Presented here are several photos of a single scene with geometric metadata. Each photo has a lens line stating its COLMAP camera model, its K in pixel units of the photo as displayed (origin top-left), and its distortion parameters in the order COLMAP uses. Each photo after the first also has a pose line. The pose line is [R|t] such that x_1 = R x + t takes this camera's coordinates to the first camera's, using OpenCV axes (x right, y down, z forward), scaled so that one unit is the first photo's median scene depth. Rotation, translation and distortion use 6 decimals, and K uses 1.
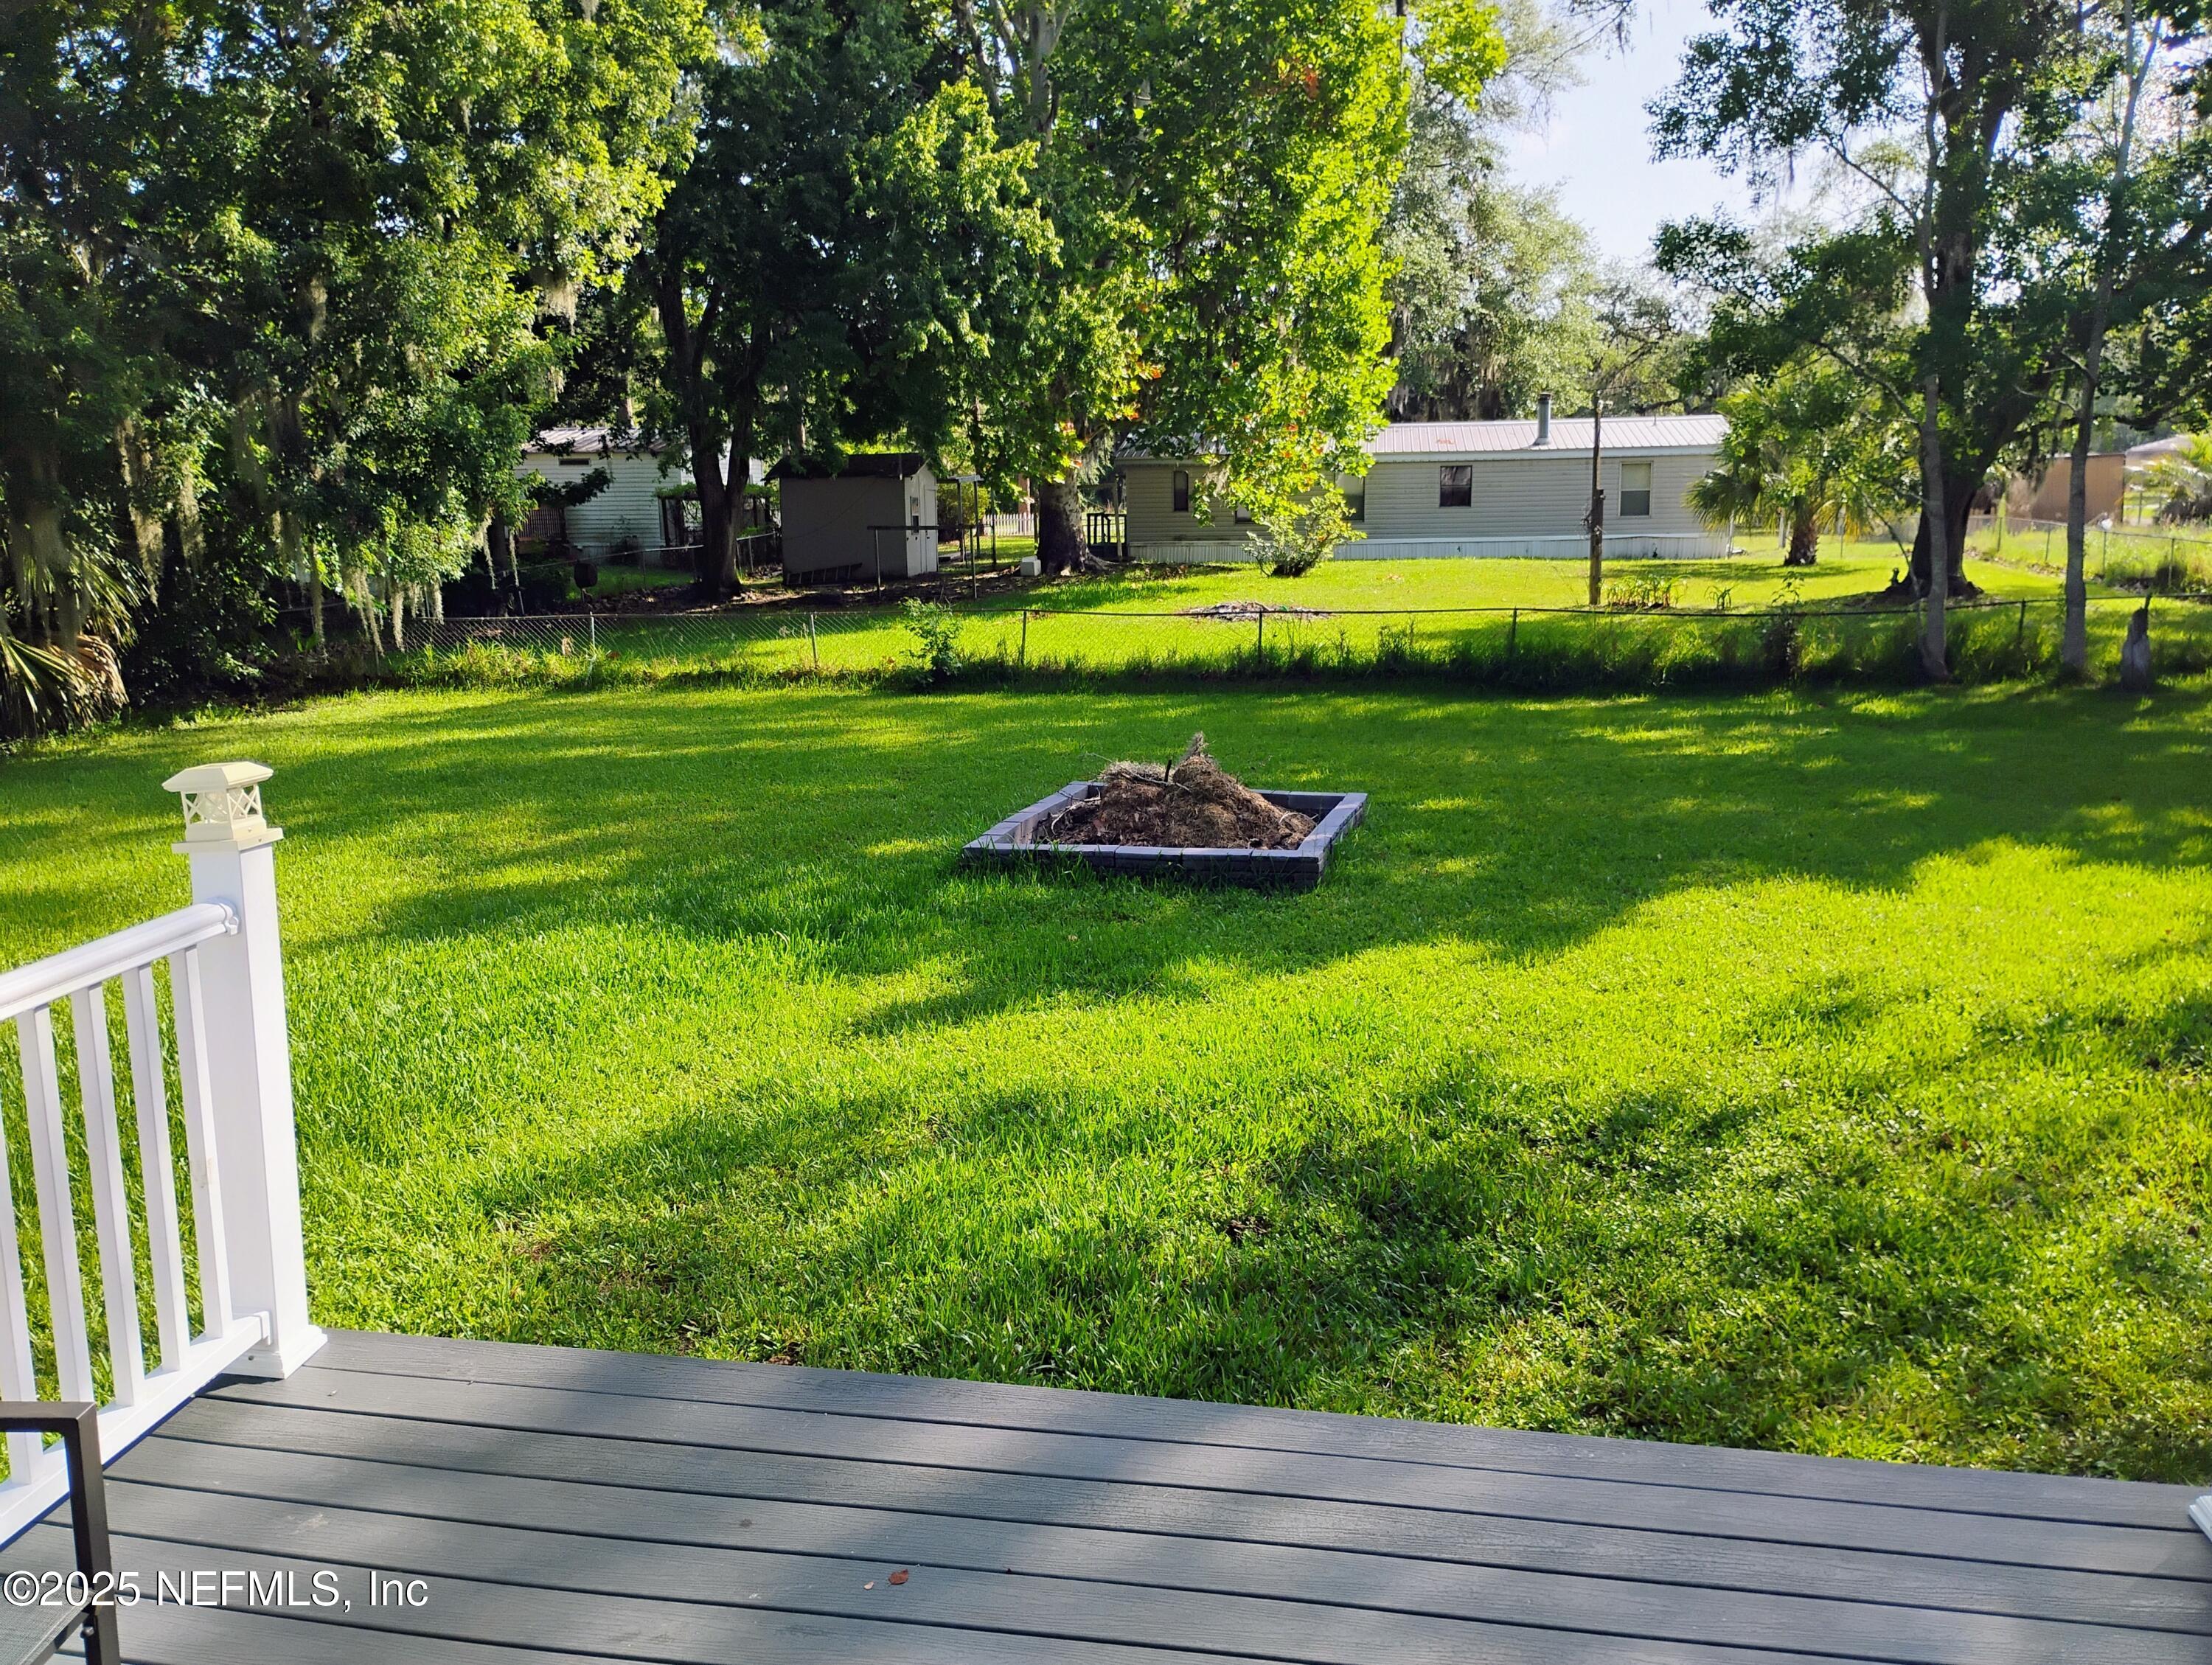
lens RADIAL K [[1825.2, 0, 1112.8], [0, 1825.2, 833.5], [0, 0, 1]] dist [0.004563, -0.005077]
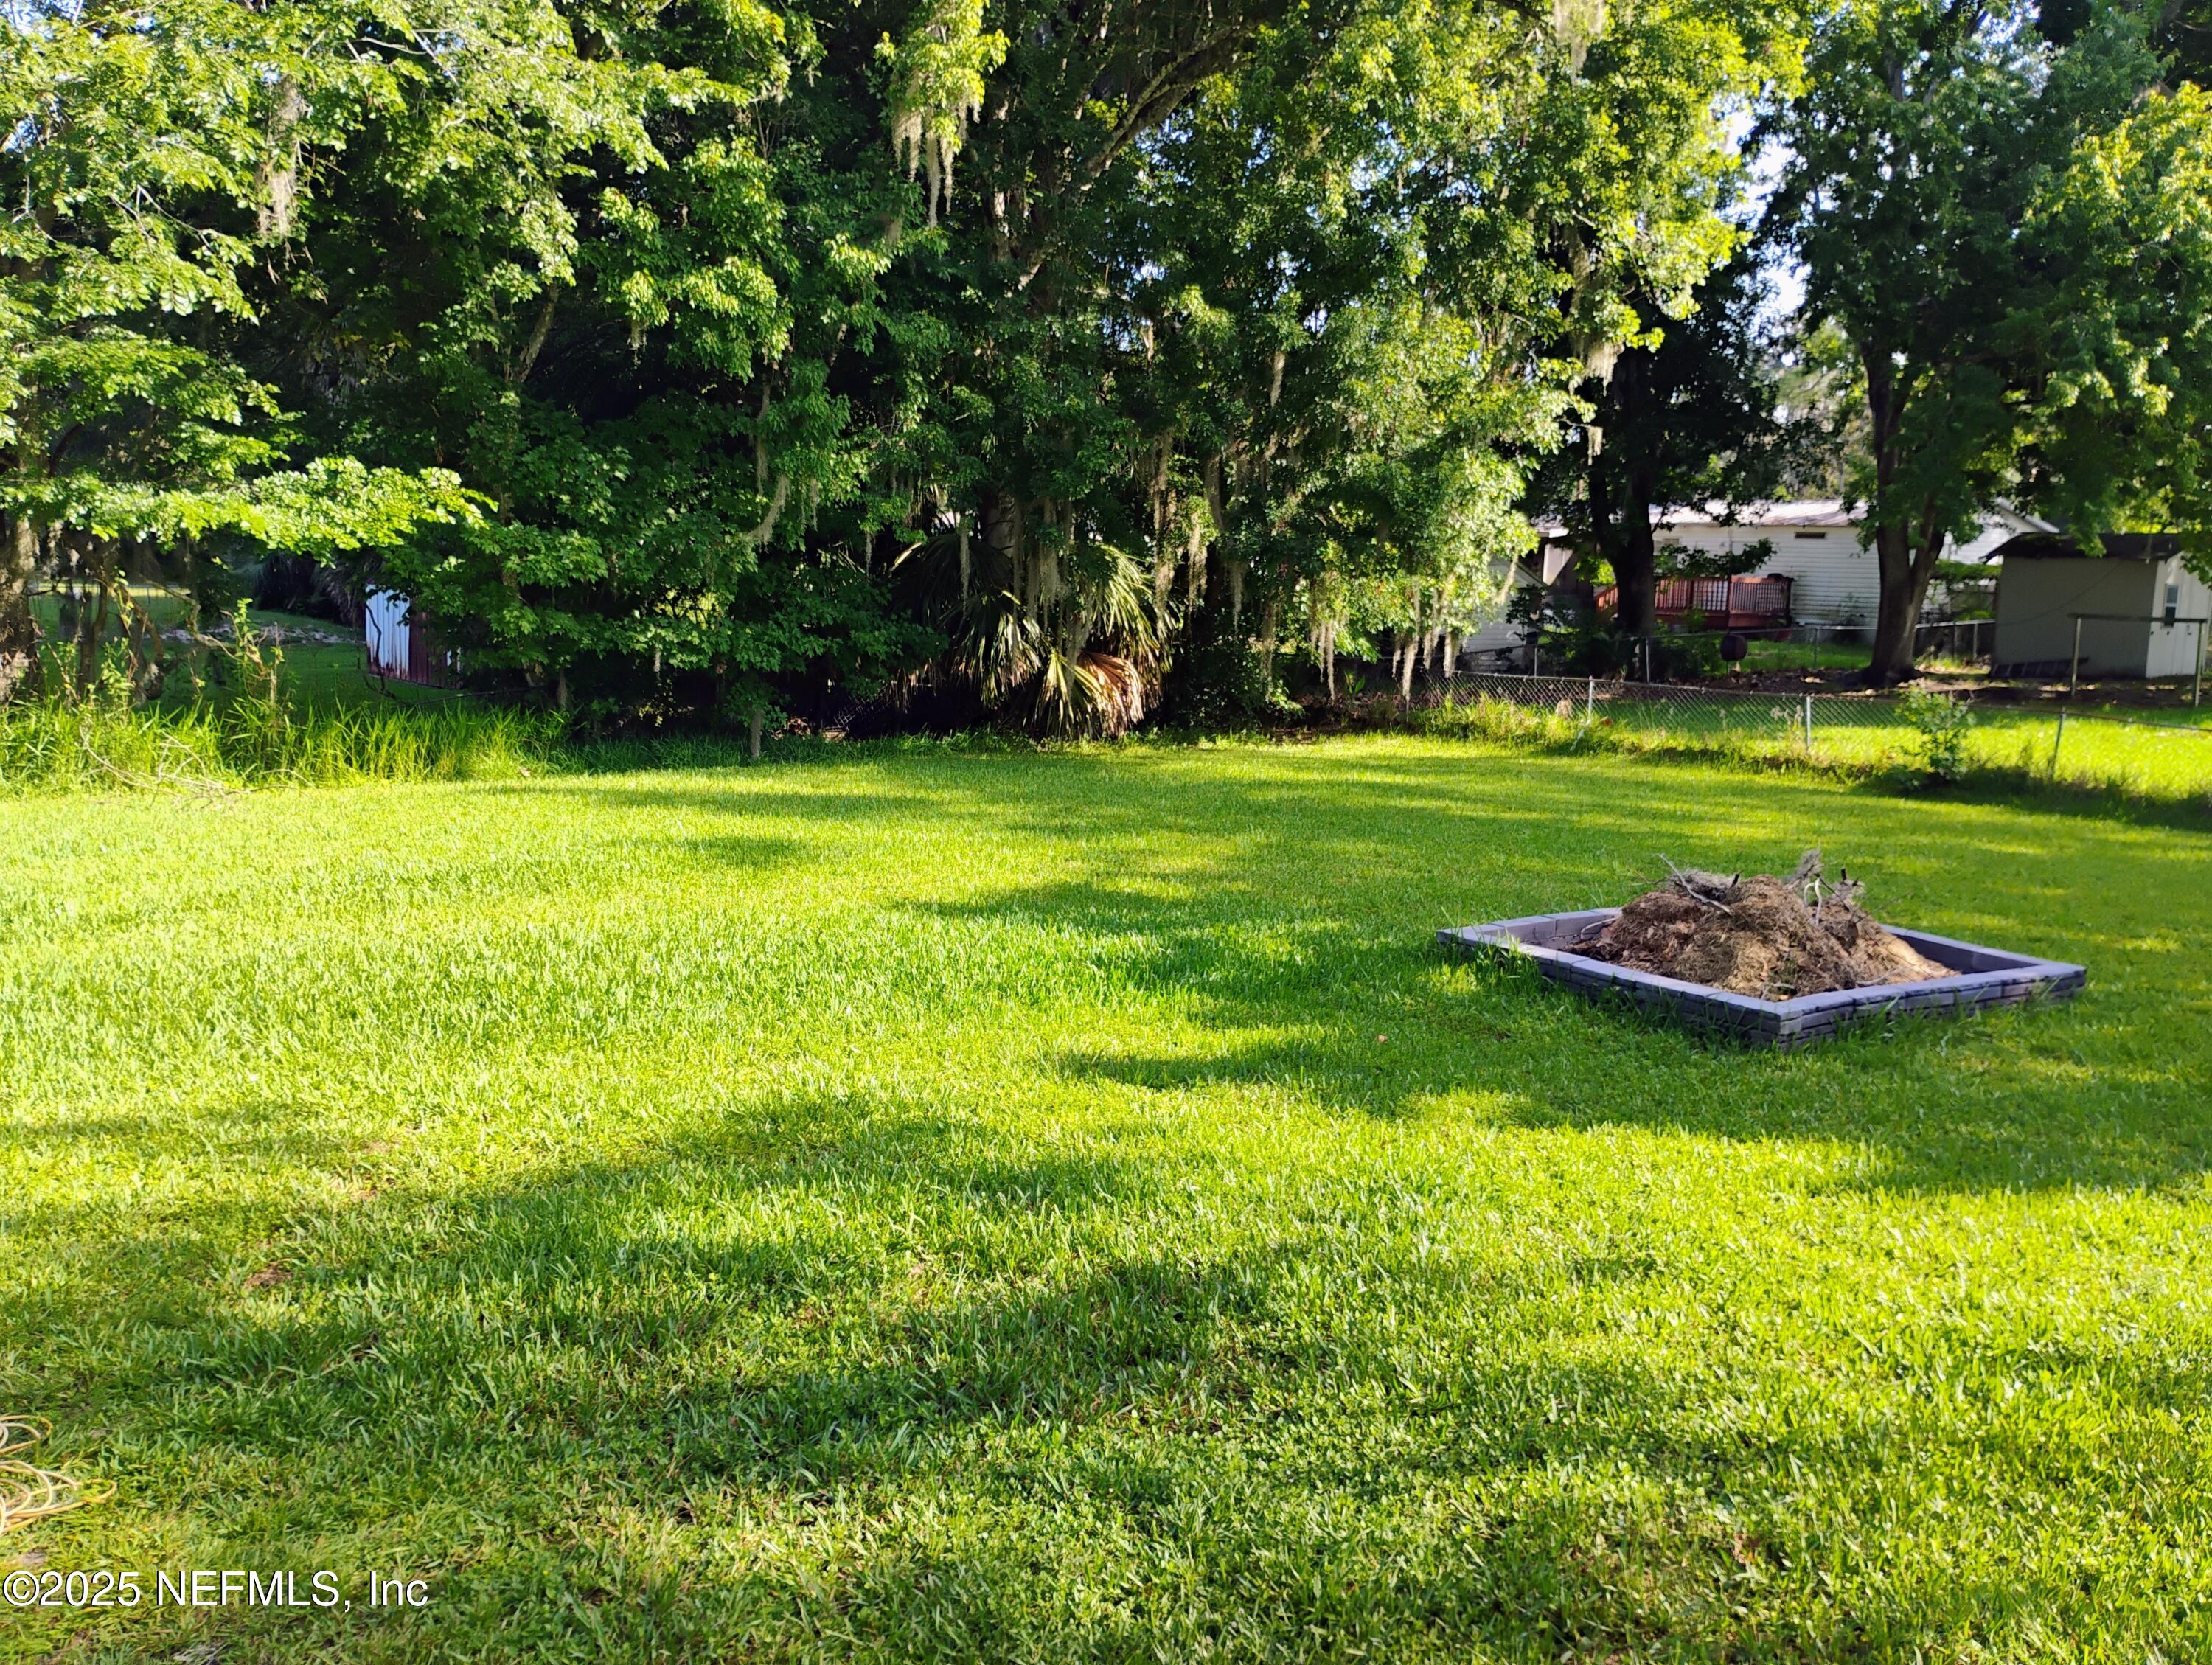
lens RADIAL K [[1825.2, 0, 1109.2], [0, 1825.2, 832.6], [0, 0, 1]] dist [0.004563, -0.005077]
pose [[0.744636, 0.130776, -0.654534, 0.175821], [-0.157989, 0.987285, 0.017522, -0.014737], [0.648503, 0.090362, 0.755830, 0.098337]]
